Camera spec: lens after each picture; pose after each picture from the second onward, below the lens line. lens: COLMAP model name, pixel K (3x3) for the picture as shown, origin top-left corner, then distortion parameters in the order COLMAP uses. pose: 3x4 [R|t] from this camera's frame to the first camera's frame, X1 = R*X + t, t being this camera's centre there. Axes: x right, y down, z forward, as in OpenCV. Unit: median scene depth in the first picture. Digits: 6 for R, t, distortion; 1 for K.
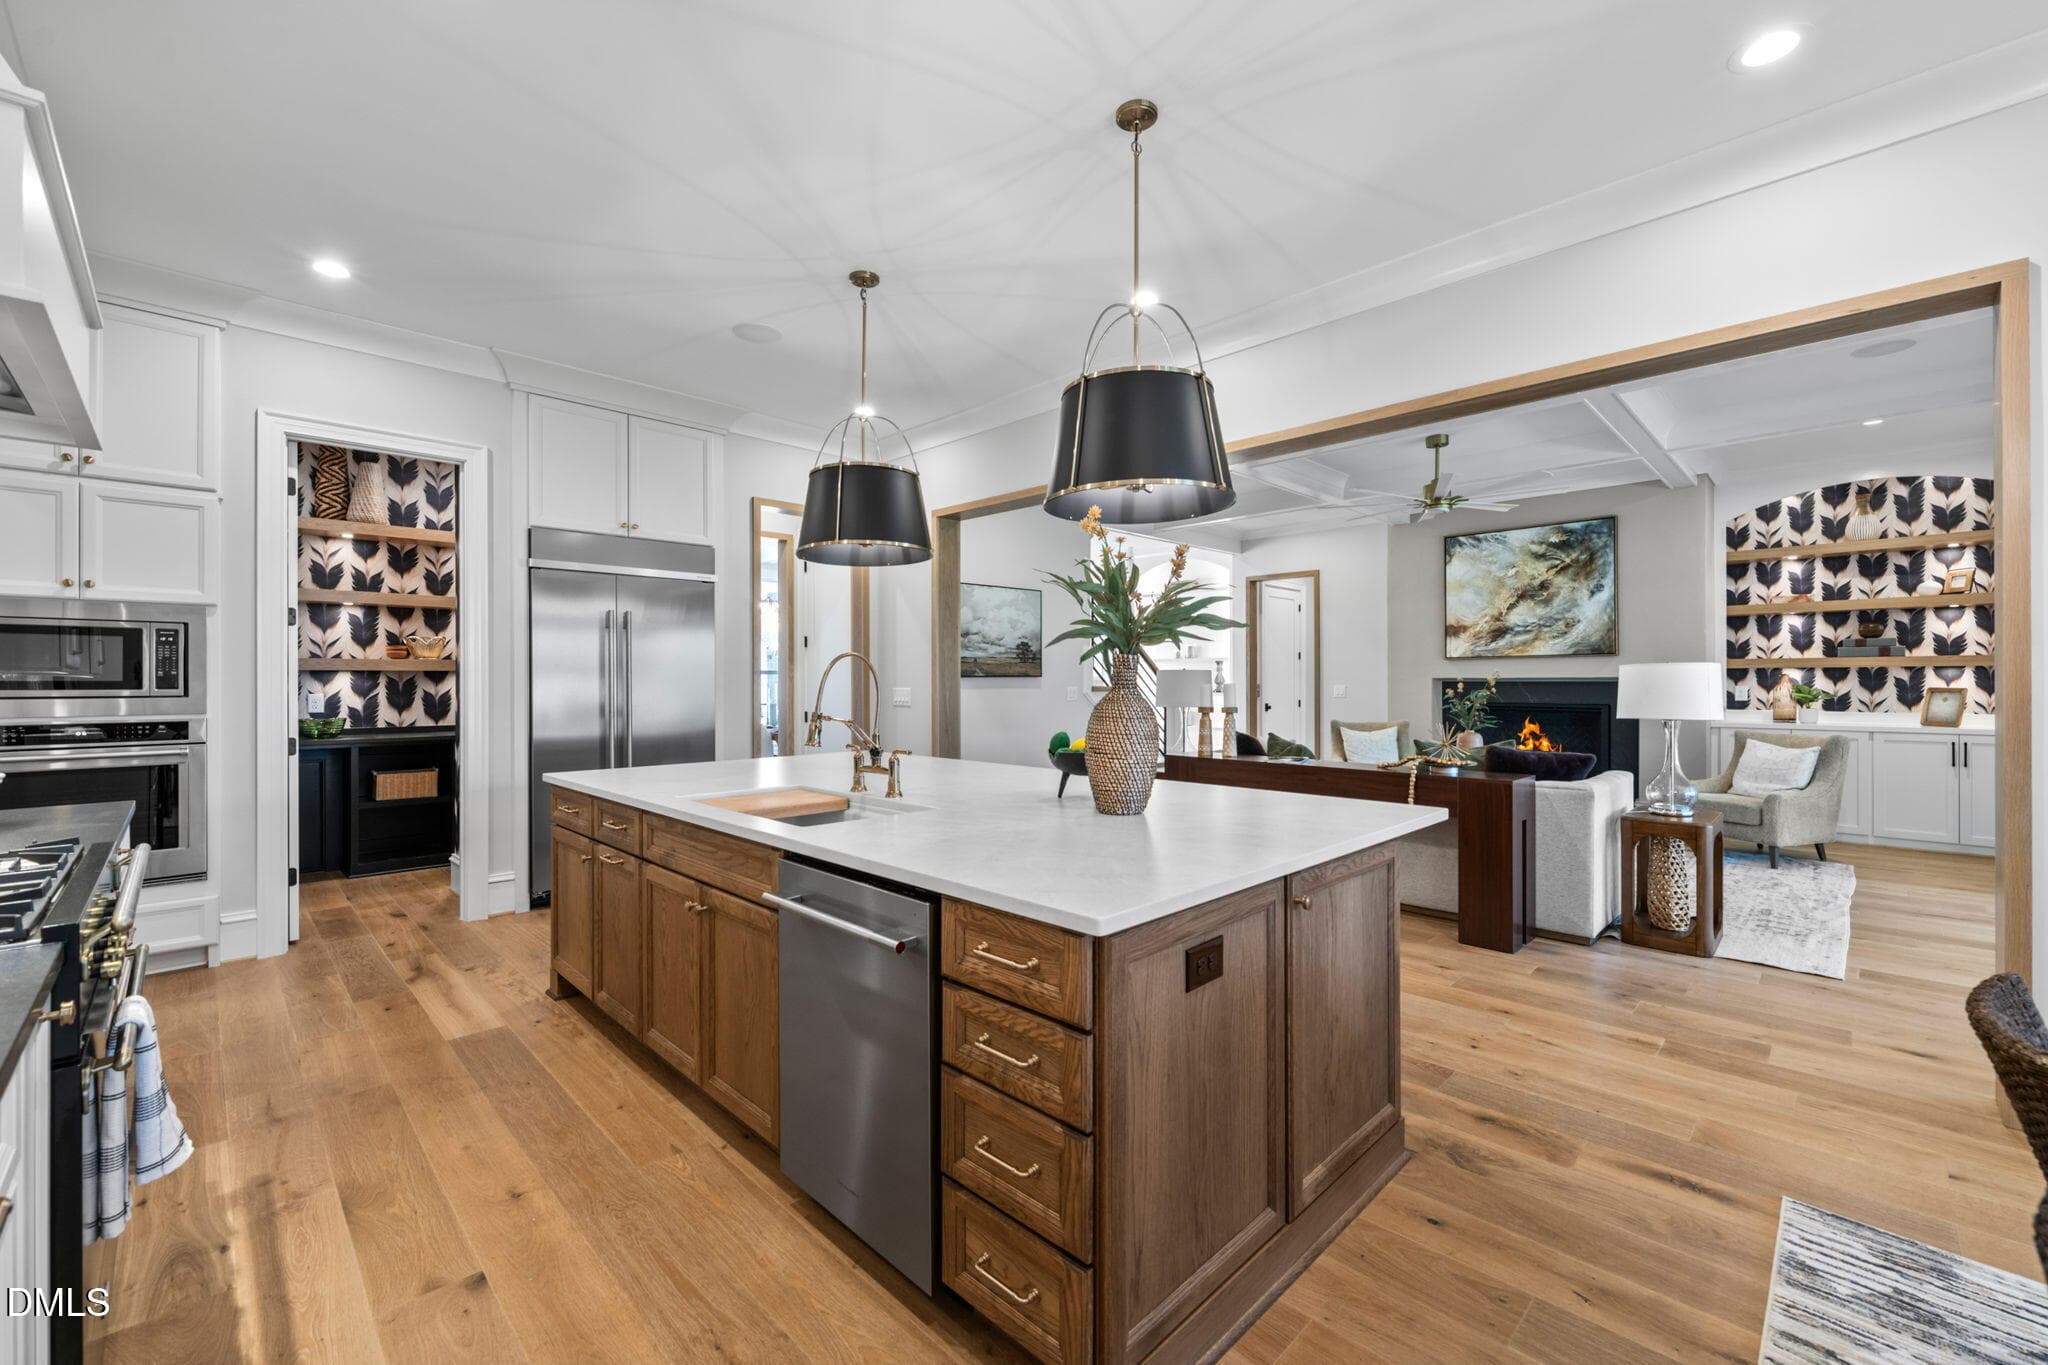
lens RADIAL K [[831.4, 0, 1027.1], [0, 831.4, 682.4], [0, 0, 1]] dist [-0.006632, -0.000156]
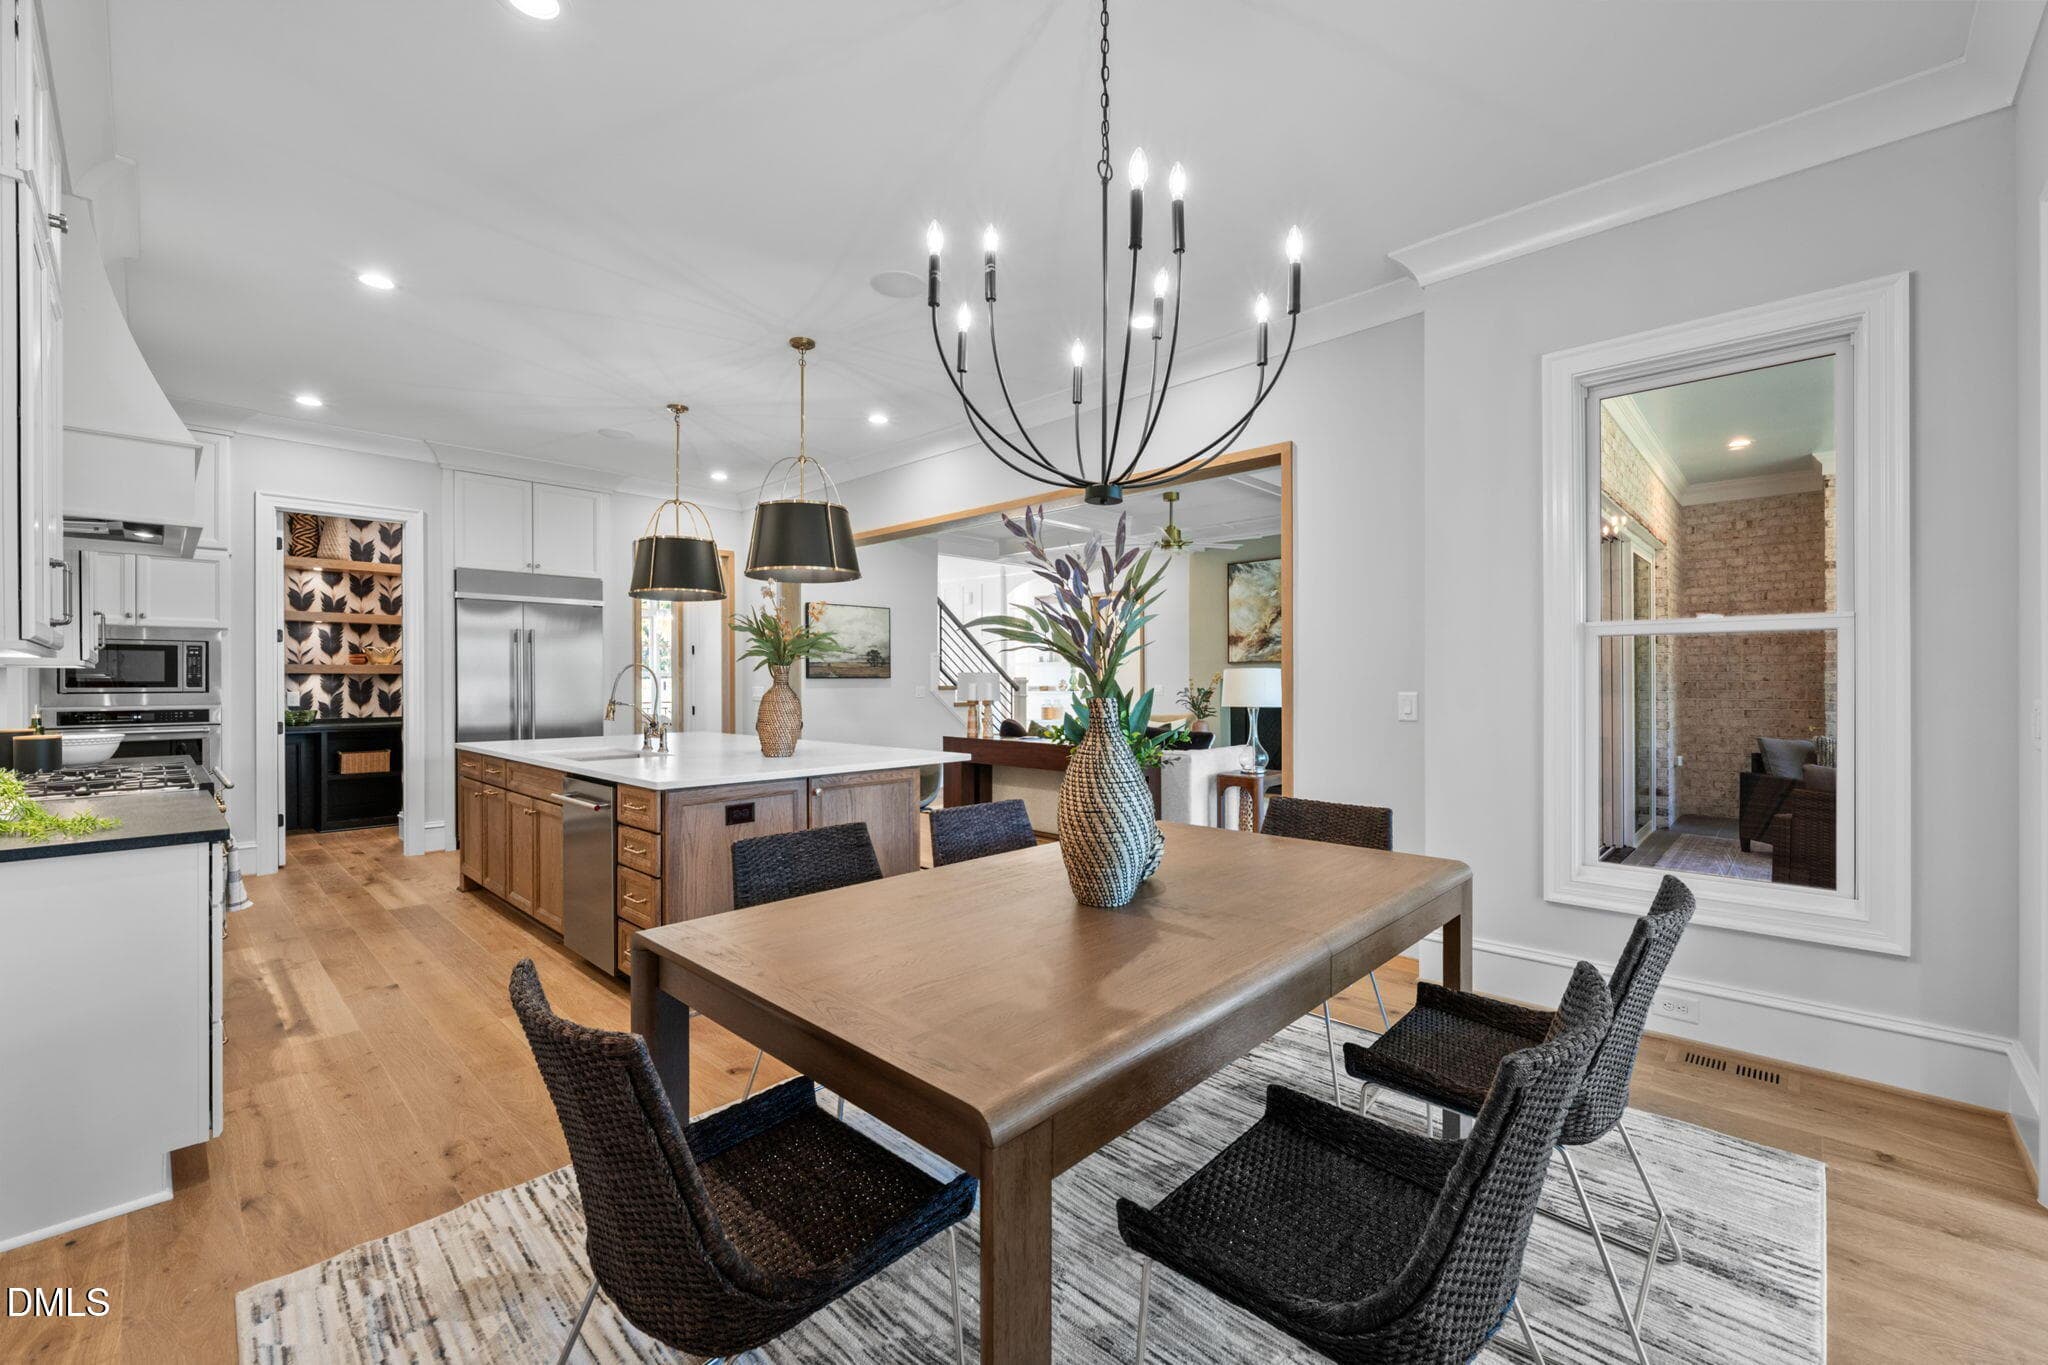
lens RADIAL K [[831.4, 0, 1025.6], [0, 831.4, 685.4], [0, 0, 1]] dist [-0.006632, -0.000156]
pose [[0.999674, -0.000903, 0.025500, 0.247674], [0.000845, 0.999997, 0.002318, 0.002094], [-0.025502, -0.002296, 0.999672, -0.316357]]
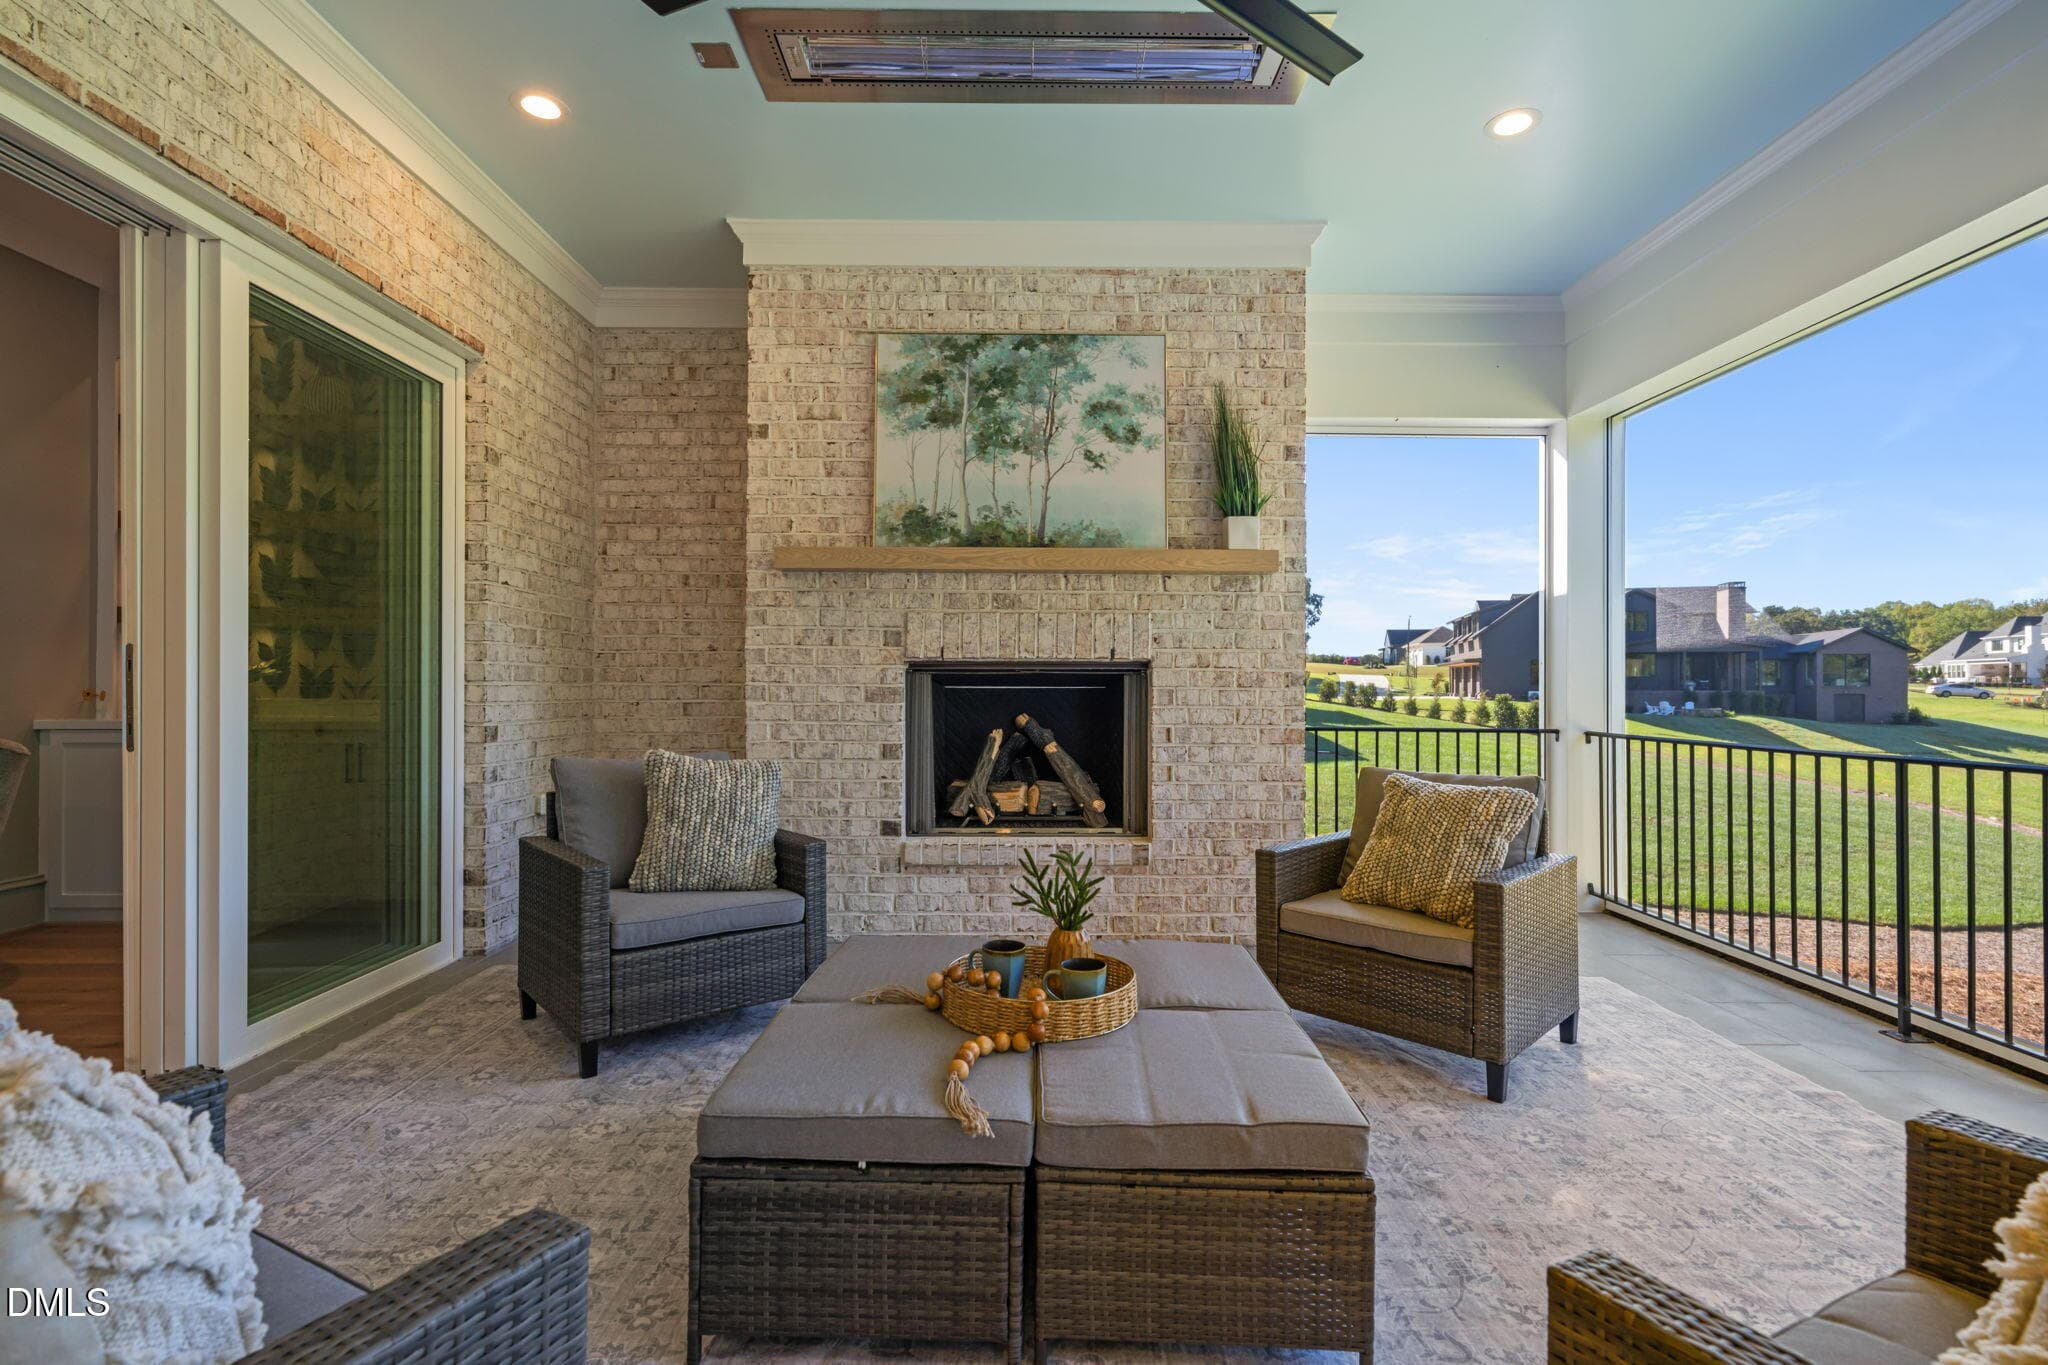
lens RADIAL K [[940.2, 0, 1037.5], [0, 940.2, 683.6], [0, 0, 1]] dist [-0.000870, -0.001220]
pose [[0.693984, 0.008963, 0.719934, 1.021741], [-0.003340, 0.999952, -0.009230, 0.034190], [-0.719982, 0.004001, 0.693981, 0.149281]]
